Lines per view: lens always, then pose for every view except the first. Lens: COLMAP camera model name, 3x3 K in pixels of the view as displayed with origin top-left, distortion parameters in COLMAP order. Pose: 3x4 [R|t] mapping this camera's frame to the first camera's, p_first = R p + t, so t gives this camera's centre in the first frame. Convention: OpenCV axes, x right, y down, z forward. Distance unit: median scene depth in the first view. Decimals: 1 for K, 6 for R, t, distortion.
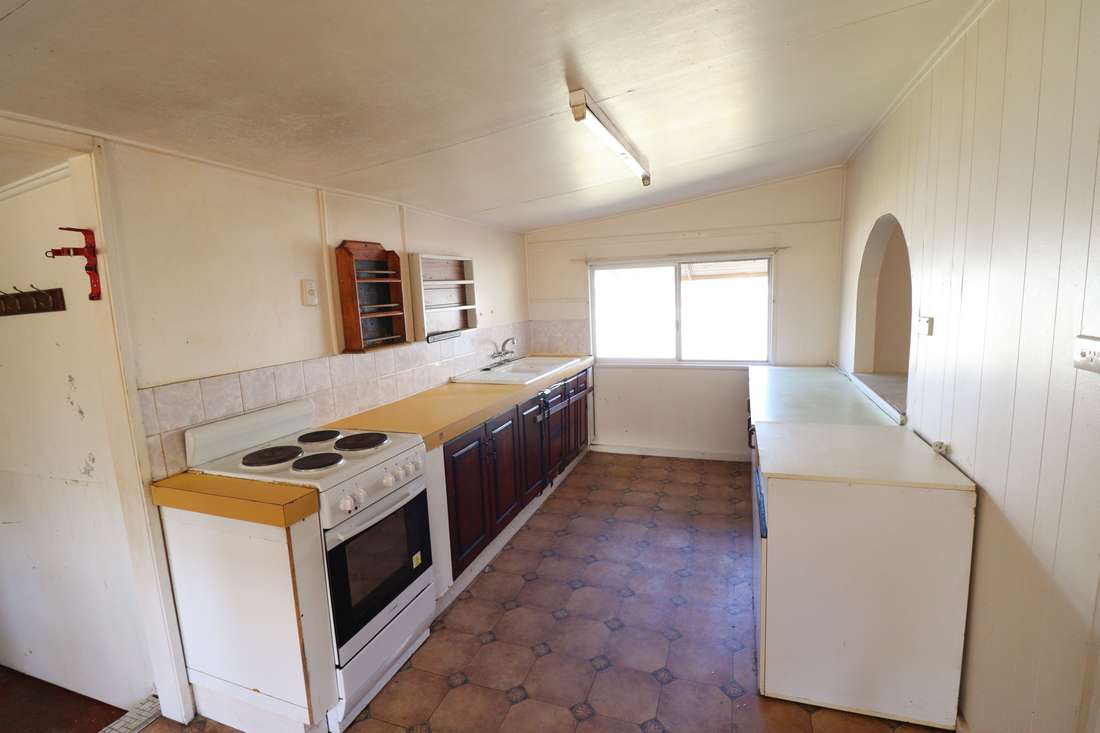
lens RADIAL K [[513.1, 0, 555.1], [0, 513.1, 377.8], [0, 0, 1]] dist [-0.002109, -0.000095]
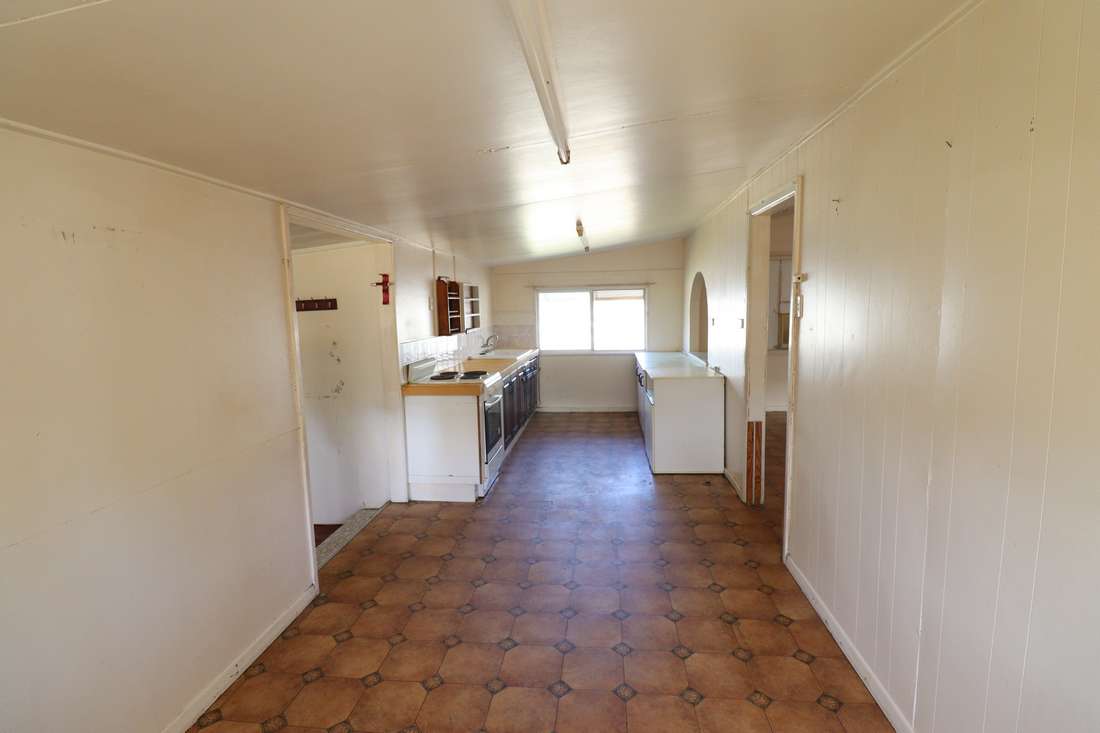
lens RADIAL K [[510.1, 0, 553.8], [0, 510.1, 392.8], [0, 0, 1]] dist [-0.037297, 0.000051]
pose [[0.970963, -0.023806, 0.238042, -0.318146], [0.025623, 0.999661, -0.004538, 0.125012], [-0.237853, 0.010506, 0.971244, -0.631439]]
